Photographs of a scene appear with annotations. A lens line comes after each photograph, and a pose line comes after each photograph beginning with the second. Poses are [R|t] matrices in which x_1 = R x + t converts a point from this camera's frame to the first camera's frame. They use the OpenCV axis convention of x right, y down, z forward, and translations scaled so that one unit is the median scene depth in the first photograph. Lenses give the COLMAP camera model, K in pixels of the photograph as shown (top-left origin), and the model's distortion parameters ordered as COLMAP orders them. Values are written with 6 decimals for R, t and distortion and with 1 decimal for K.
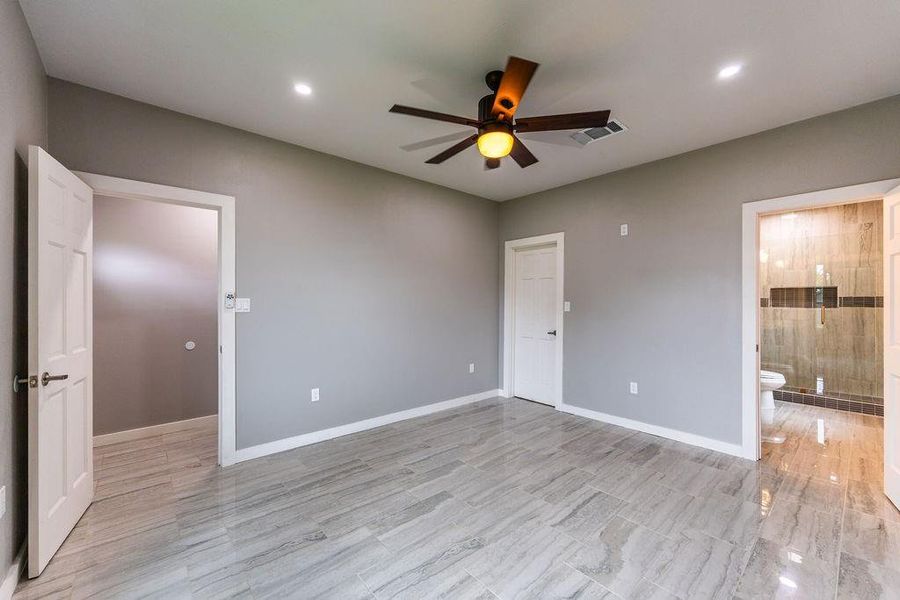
lens RADIAL K [[361.5, 0, 451.0], [0, 361.5, 299.8], [0, 0, 1]] dist [-0.015502, 0.000302]
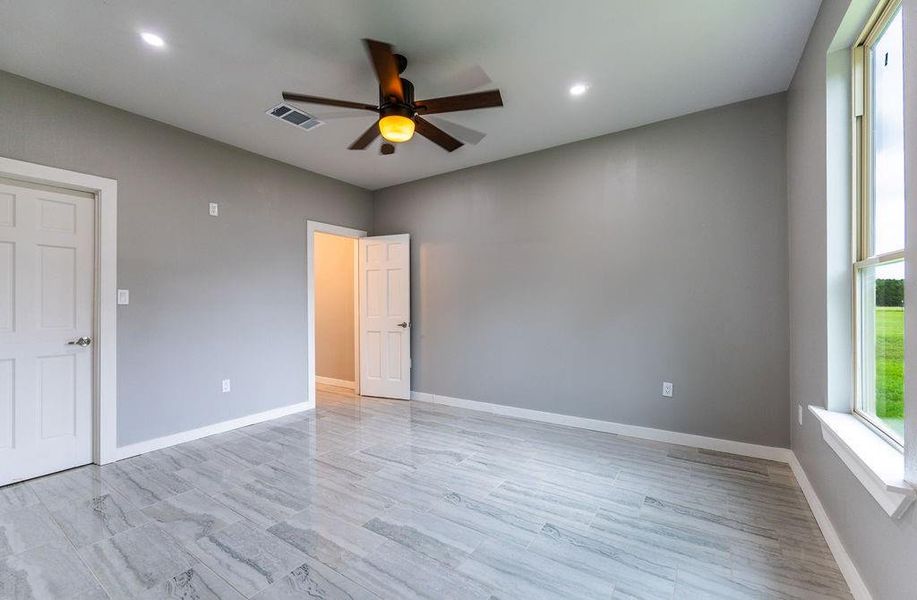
lens RADIAL K [[377.4, 0, 459.5], [0, 377.4, 302.4], [0, 0, 1]] dist [0.001310, 0.000135]
pose [[-0.263187, 0.001300, 0.964744, -0.697933], [-0.000465, 0.999999, -0.001474, 0.040376], [-0.964745, -0.000837, -0.263186, 0.822493]]
